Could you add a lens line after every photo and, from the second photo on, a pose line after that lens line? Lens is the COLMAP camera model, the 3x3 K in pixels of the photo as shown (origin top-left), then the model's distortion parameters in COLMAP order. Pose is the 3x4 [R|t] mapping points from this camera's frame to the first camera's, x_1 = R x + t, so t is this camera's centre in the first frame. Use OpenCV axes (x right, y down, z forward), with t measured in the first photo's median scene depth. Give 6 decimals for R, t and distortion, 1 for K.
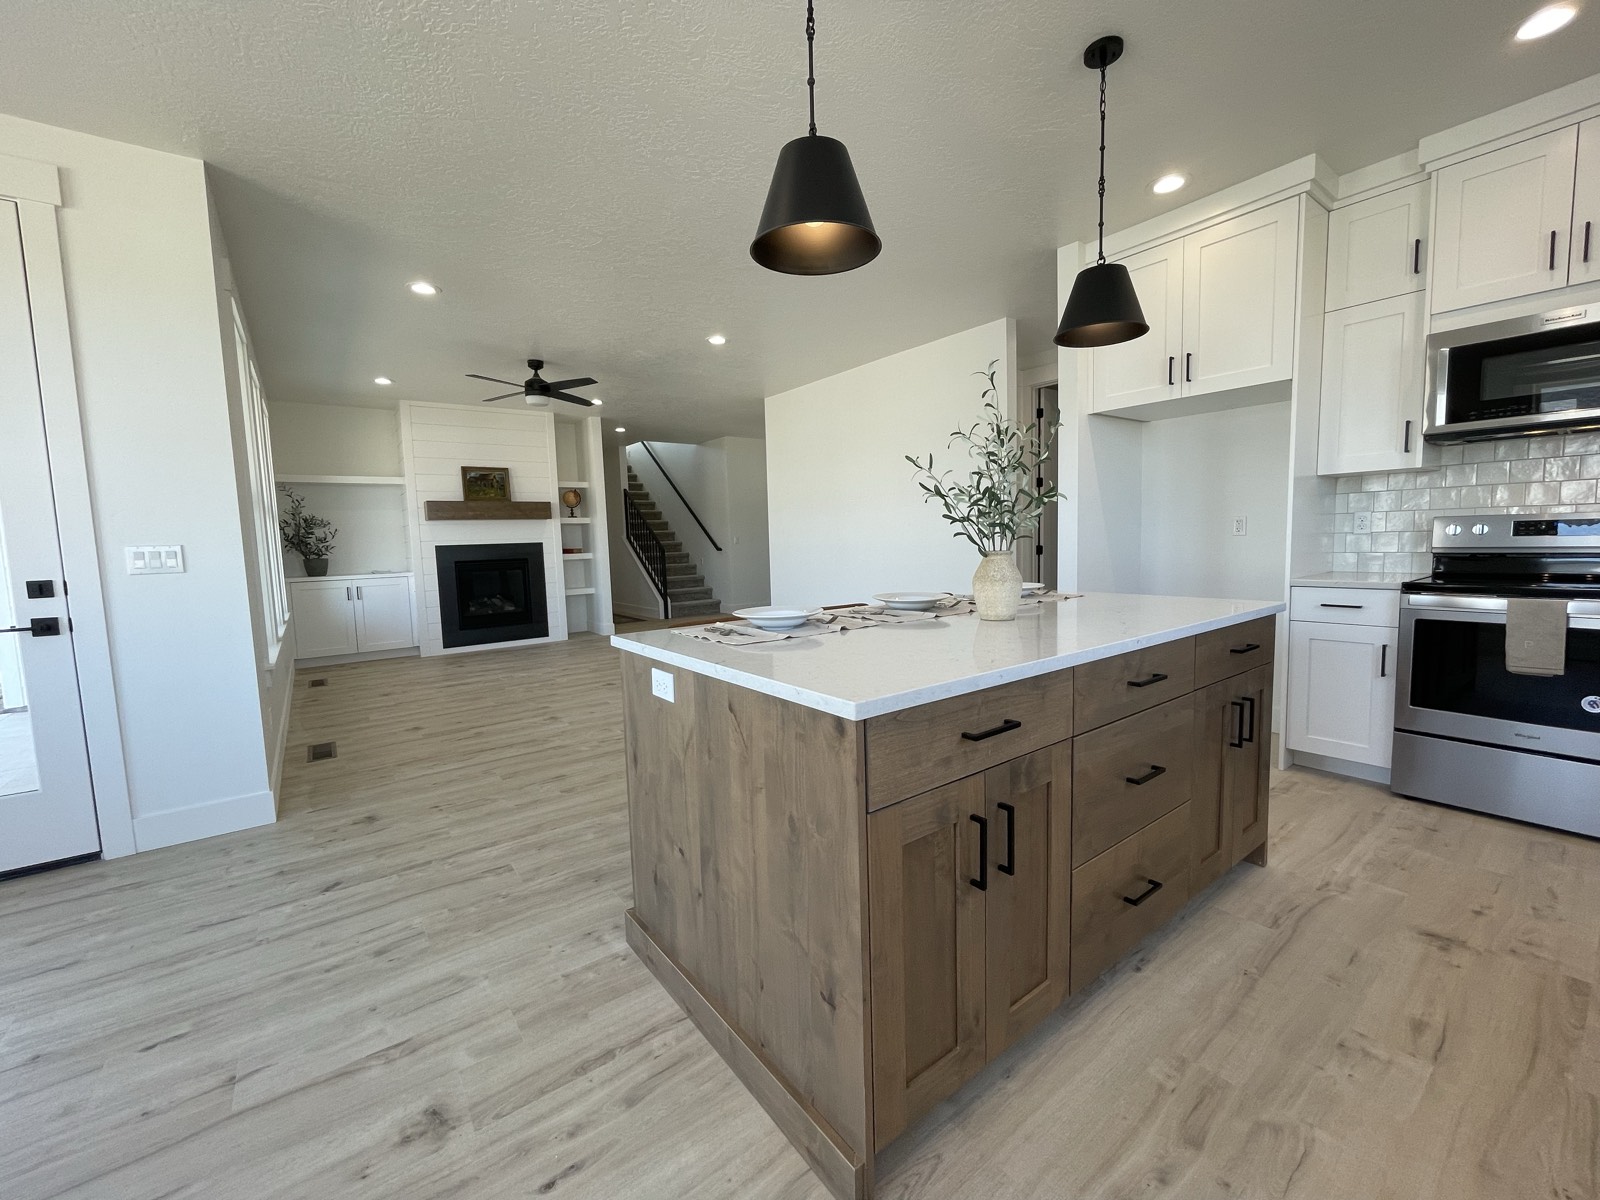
lens RADIAL K [[649.5, 0, 799.2], [0, 649.5, 596.2], [0, 0, 1]] dist [-0.003690, 0.000438]
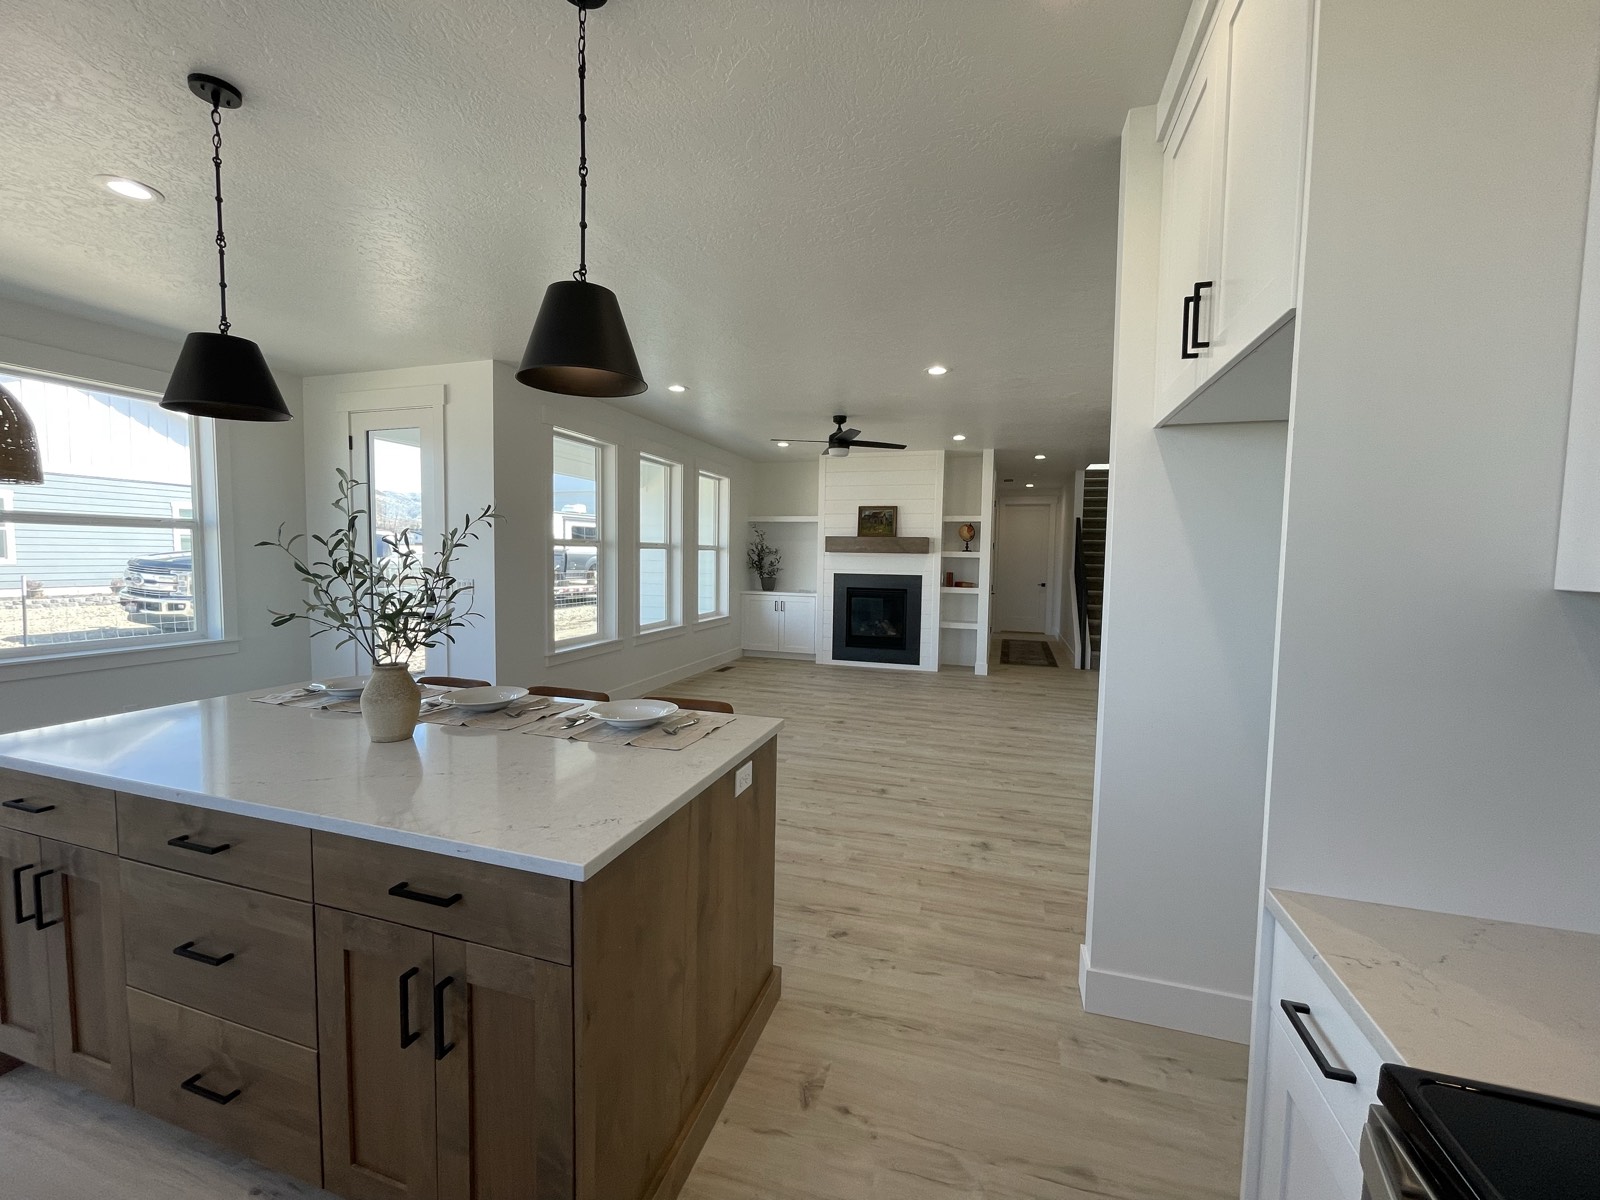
lens RADIAL K [[649.5, 0, 795.7], [0, 649.5, 592.2], [0, 0, 1]] dist [-0.003690, 0.000438]
pose [[0.579160, 0.085979, -0.810667, 0.969909], [-0.106983, 0.993839, 0.028974, -0.183597], [0.808163, 0.069947, 0.584790, 0.647001]]
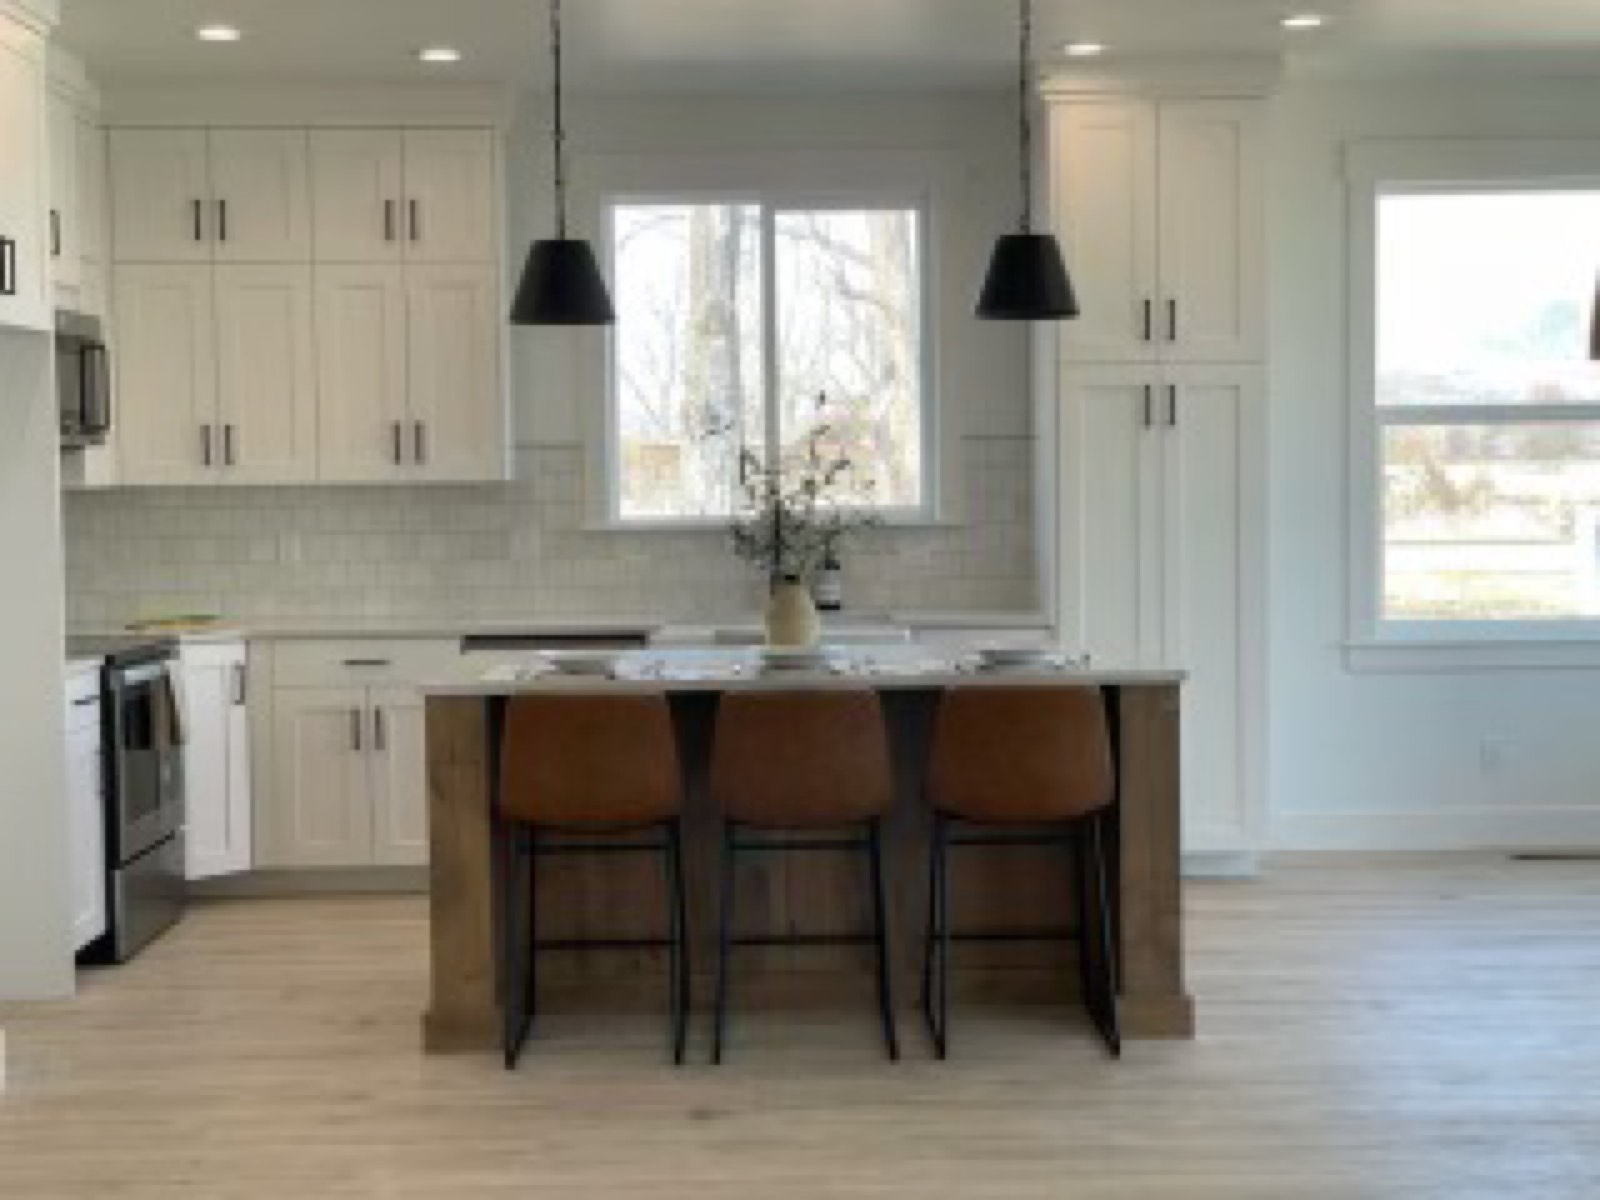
lens RADIAL K [[2384.9, 0, 789.5], [0, 2384.9, 601.5], [0, 0, 1]] dist [0.083962, 0.000000]
pose [[-0.804305, 0.010118, 0.594131, -1.192443], [0.095042, 0.989173, 0.111819, -0.296766], [-0.586567, 0.146404, -0.796558, 2.600661]]
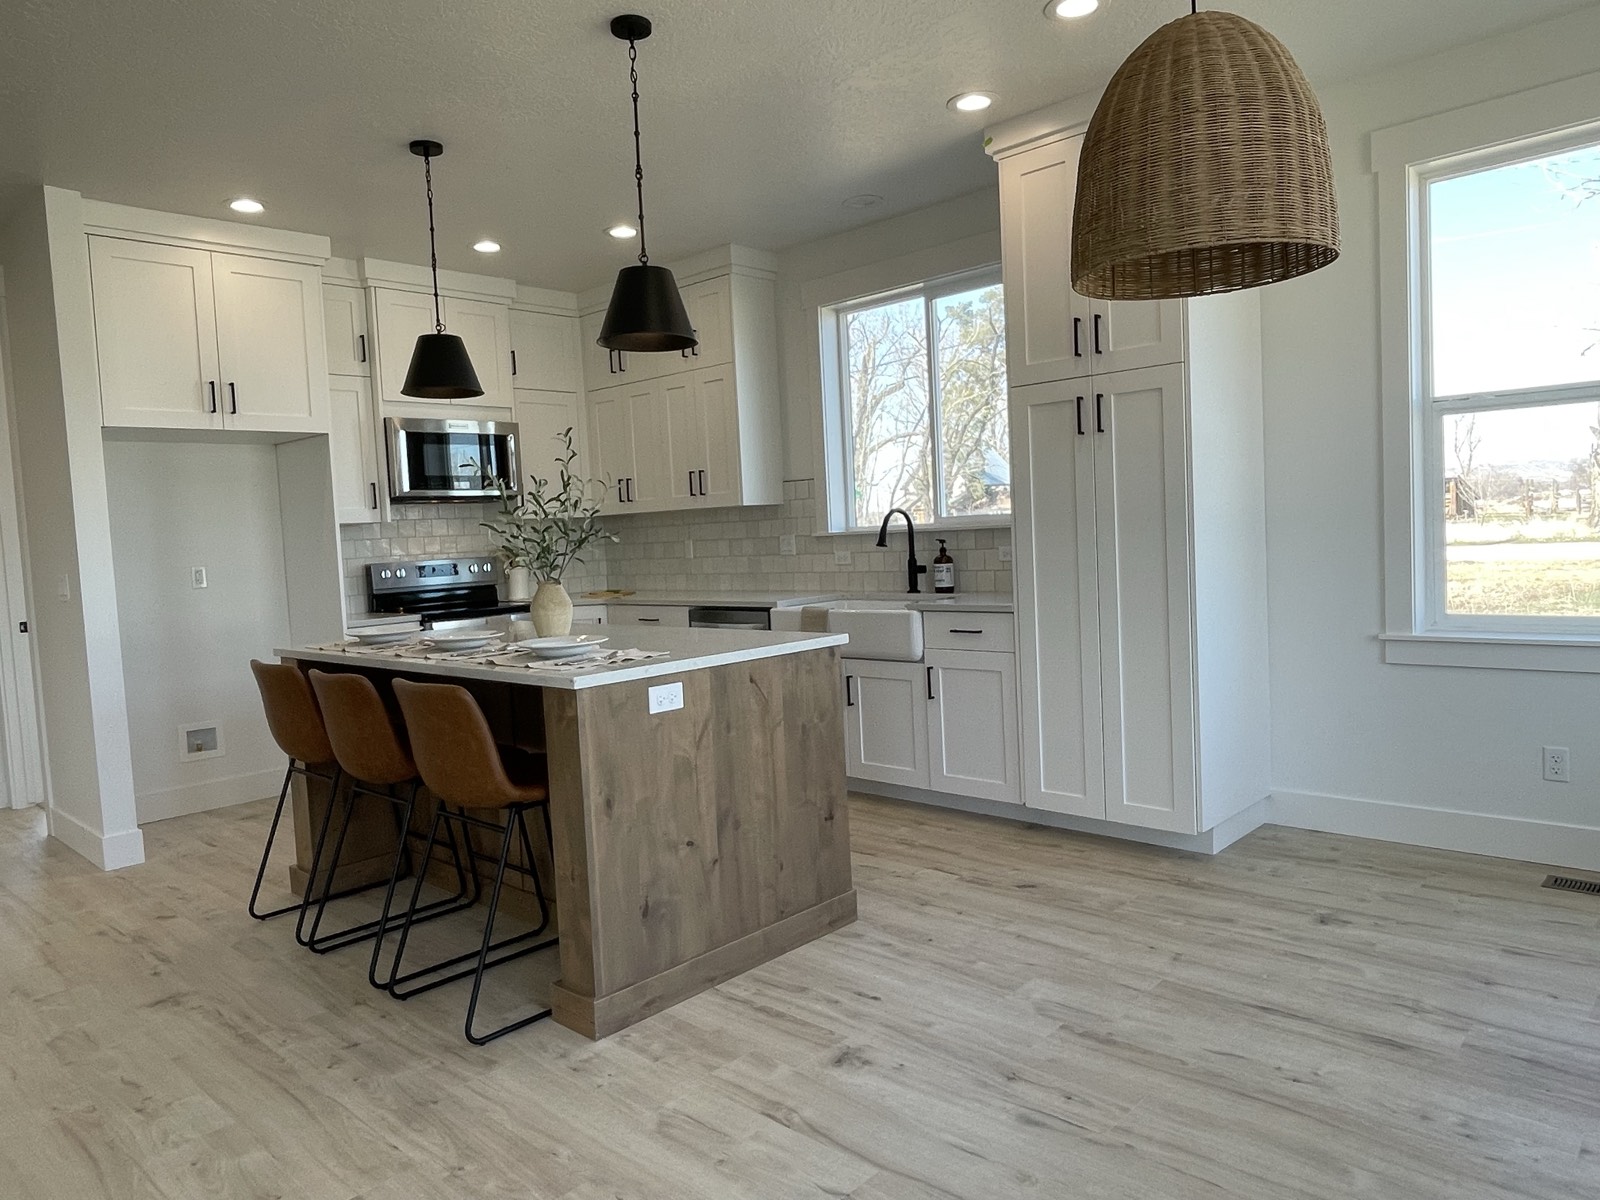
lens RADIAL K [[1058.1, 0, 797.7], [0, 1058.1, 594.2], [0, 0, 1]] dist [0.008421, -0.020237]
pose [[-0.164429, -0.021352, 0.986158, -1.159159], [0.144620, 0.988440, 0.045515, -0.047866], [-0.975729, 0.150102, -0.159441, 0.613078]]
